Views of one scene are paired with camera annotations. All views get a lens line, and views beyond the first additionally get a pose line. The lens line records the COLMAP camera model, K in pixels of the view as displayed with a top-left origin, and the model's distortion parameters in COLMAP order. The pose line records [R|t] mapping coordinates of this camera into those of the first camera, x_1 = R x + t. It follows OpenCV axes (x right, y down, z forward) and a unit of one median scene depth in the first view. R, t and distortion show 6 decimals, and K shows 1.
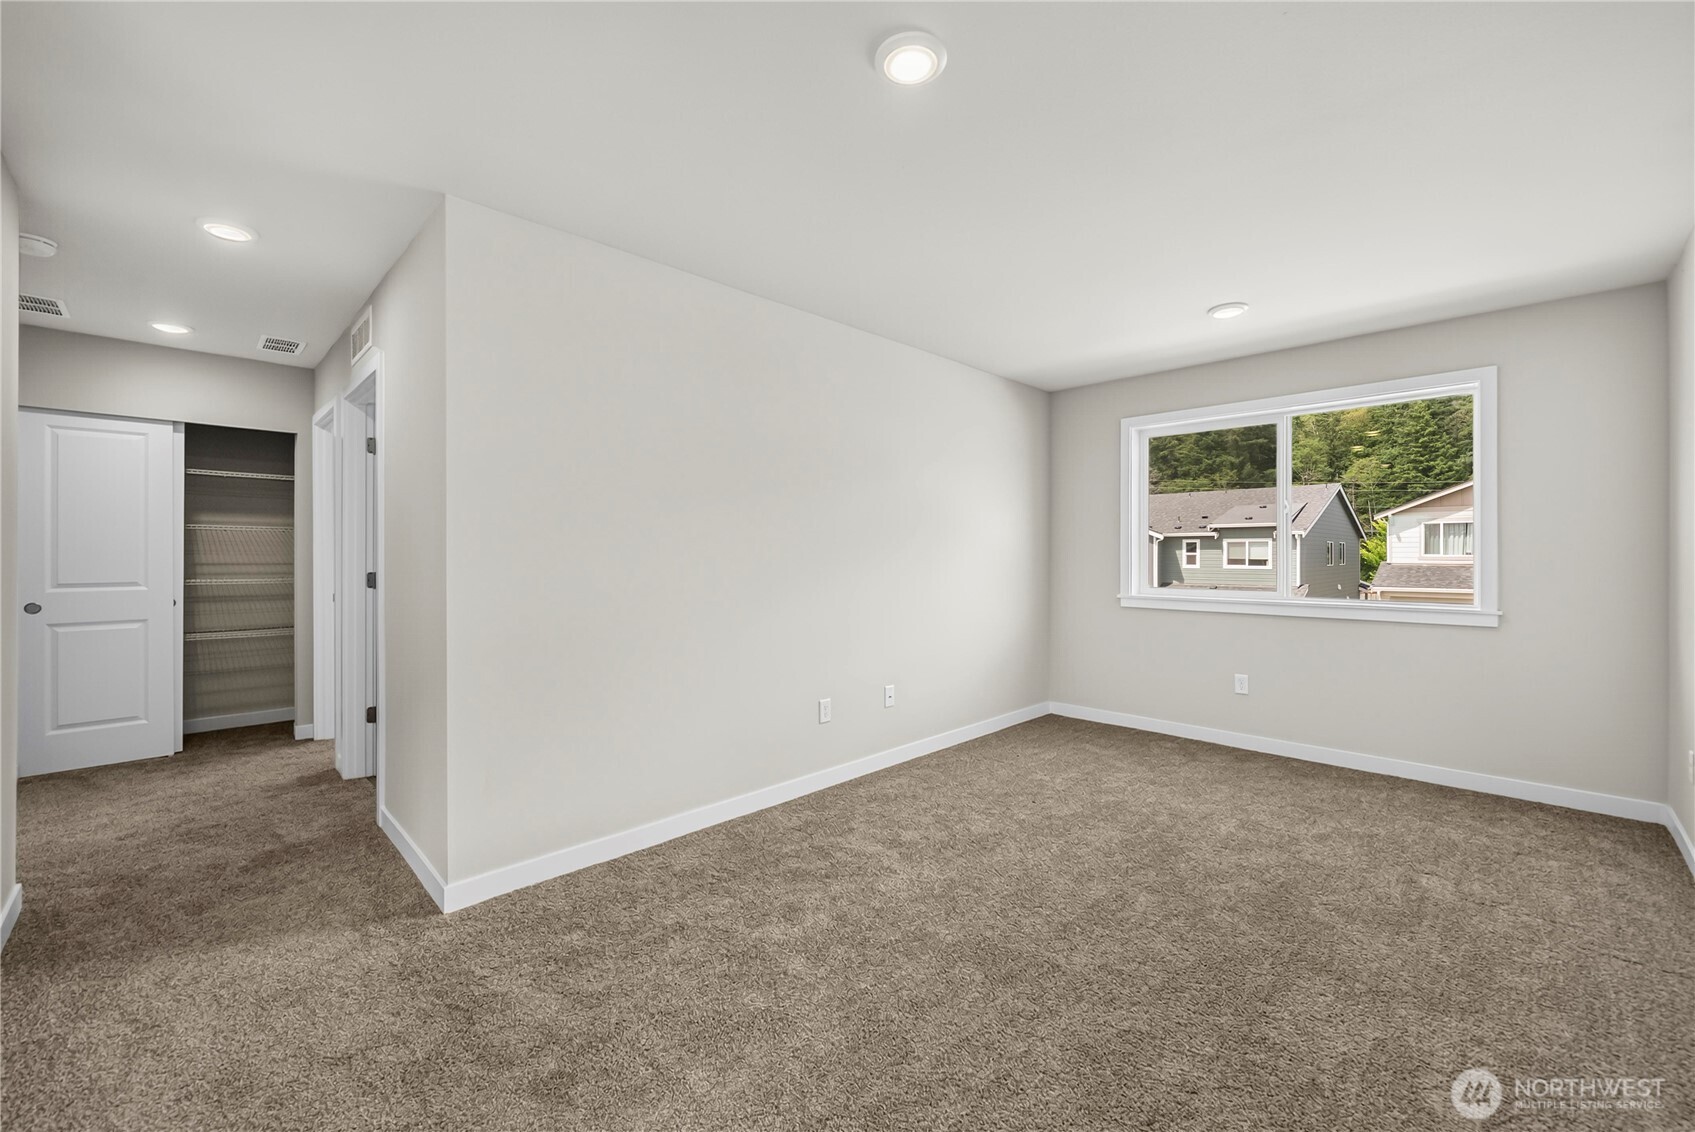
lens RADIAL K [[682.7, 0, 857.3], [0, 682.7, 552.2], [0, 0, 1]] dist [-0.003200, -0.000284]
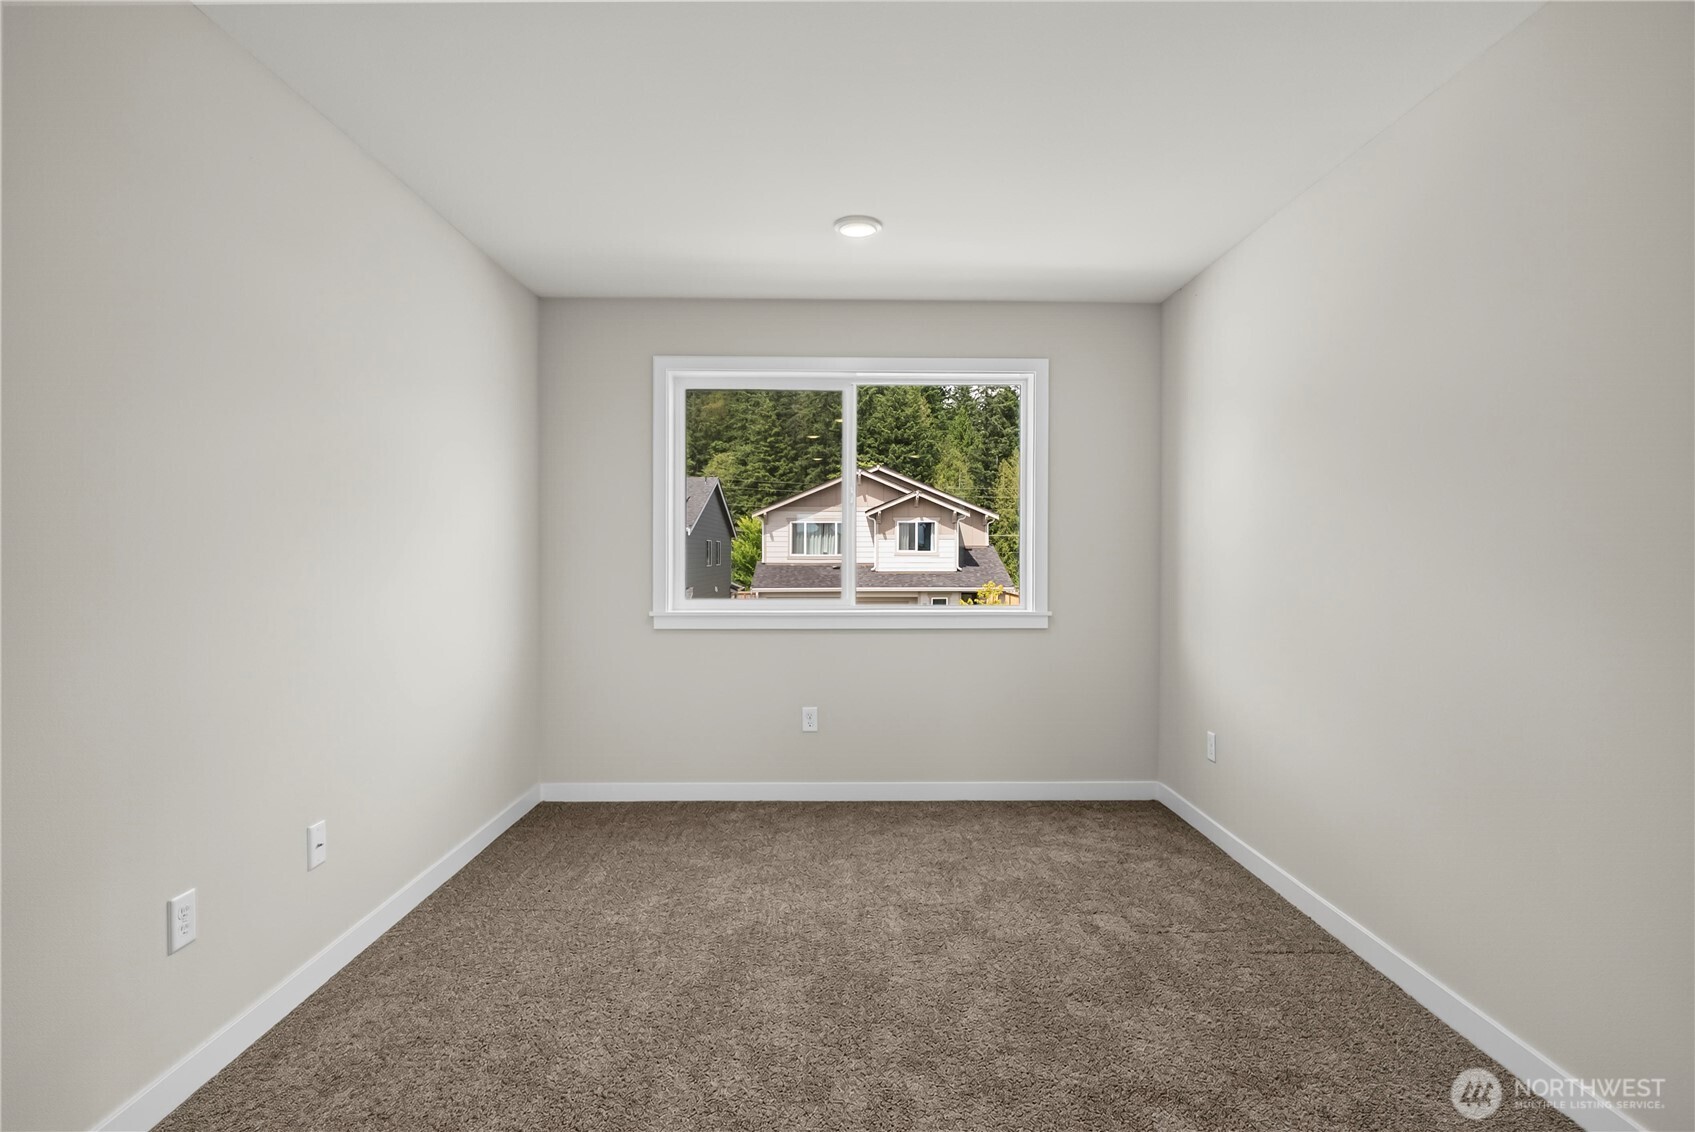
lens RADIAL K [[871.1, 0, 847.6], [0, 871.1, 565.9], [0, 0, 1]] dist [0.000885, 0.000120]
pose [[0.696564, -0.009269, 0.717435, -0.109329], [-0.002946, 0.999871, 0.015778, 0.001338], [-0.717488, -0.013104, 0.696447, 0.245124]]
